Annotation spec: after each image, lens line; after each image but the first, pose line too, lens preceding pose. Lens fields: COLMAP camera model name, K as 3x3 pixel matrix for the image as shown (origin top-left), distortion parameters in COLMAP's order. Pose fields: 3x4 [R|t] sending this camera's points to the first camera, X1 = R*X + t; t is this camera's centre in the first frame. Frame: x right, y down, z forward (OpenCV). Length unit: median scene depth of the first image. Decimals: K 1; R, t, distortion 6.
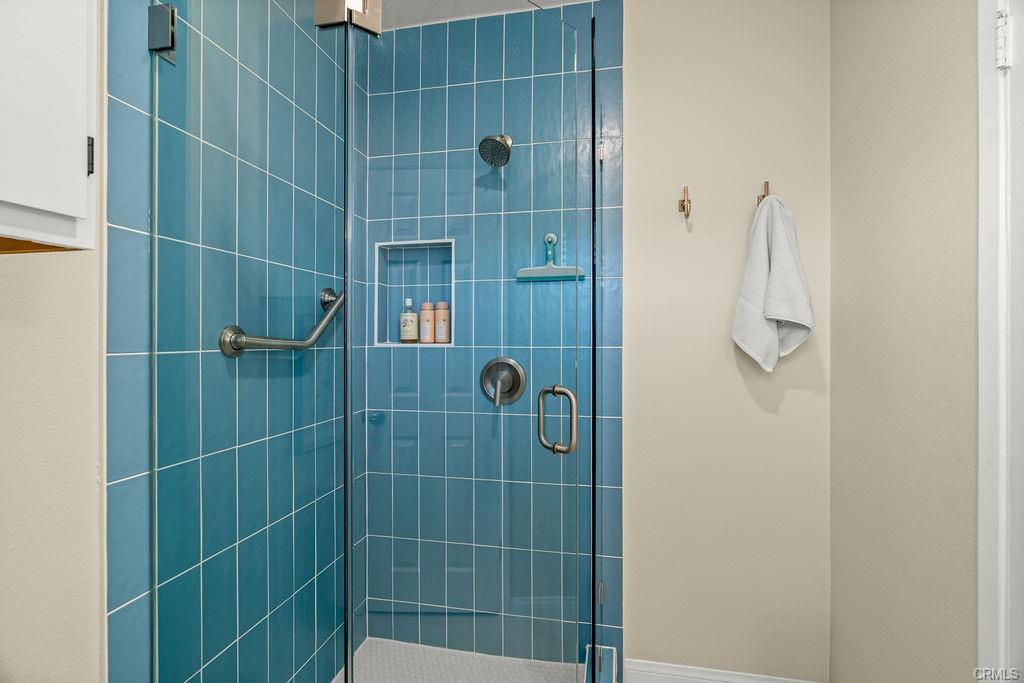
lens RADIAL K [[466.8, 0, 510.1], [0, 466.8, 342.6], [0, 0, 1]] dist [-0.009813, 0.002793]
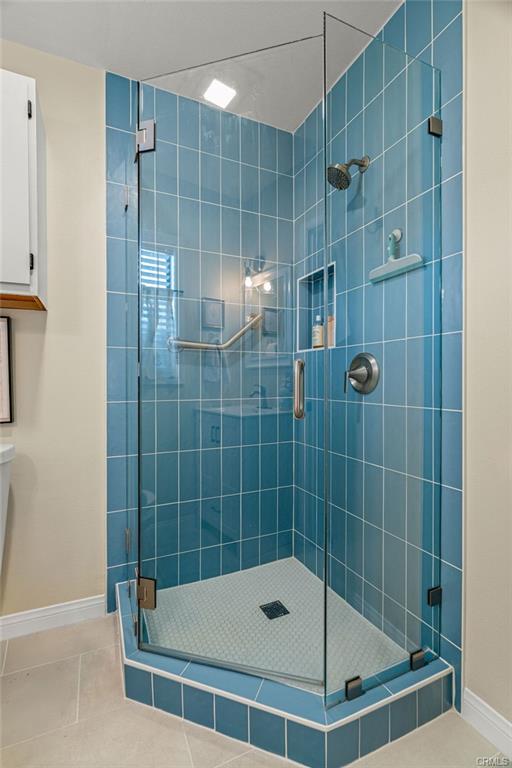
lens RADIAL K [[350.1, 0, 253.8], [0, 350.1, 382.4], [0, 0, 1]] dist [-0.009813, 0.002793]
pose [[0.595097, 0.003678, -0.803645, 0.507573], [-0.003996, 0.999991, 0.001618, 0.101664], [0.803644, 0.002248, 0.595107, 0.274798]]
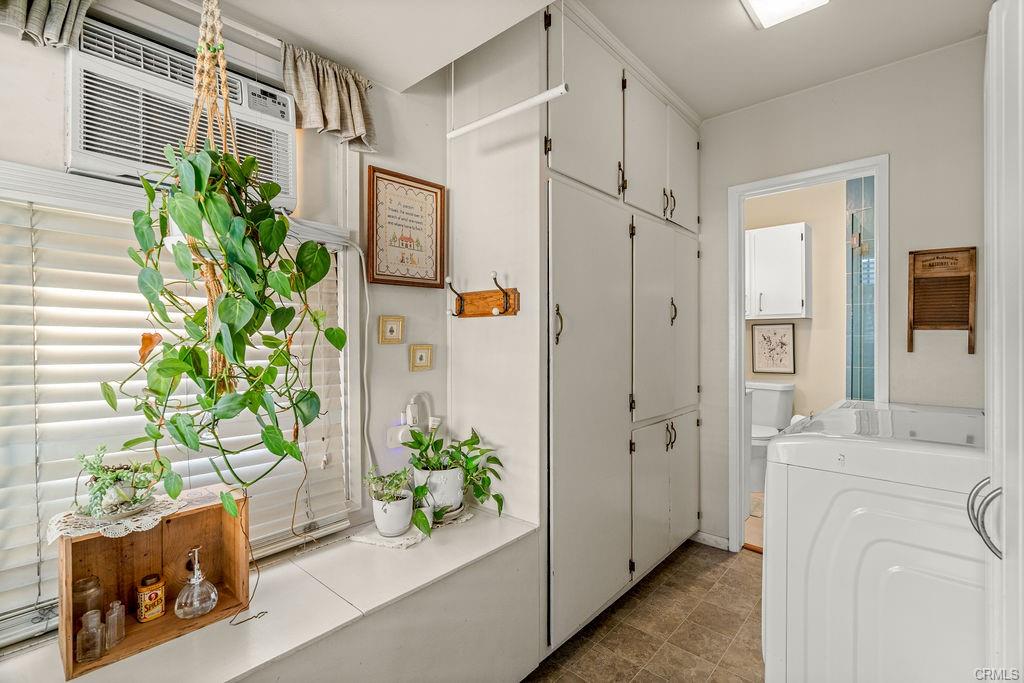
lens RADIAL K [[466.8, 0, 514.7], [0, 466.8, 340.5], [0, 0, 1]] dist [-0.009813, 0.002793]
pose [[-0.498429, 0.003102, -0.866925, 2.052254], [-0.006746, 0.999949, 0.007457, 0.032285], [0.866904, 0.009566, -0.498383, 0.253794]]
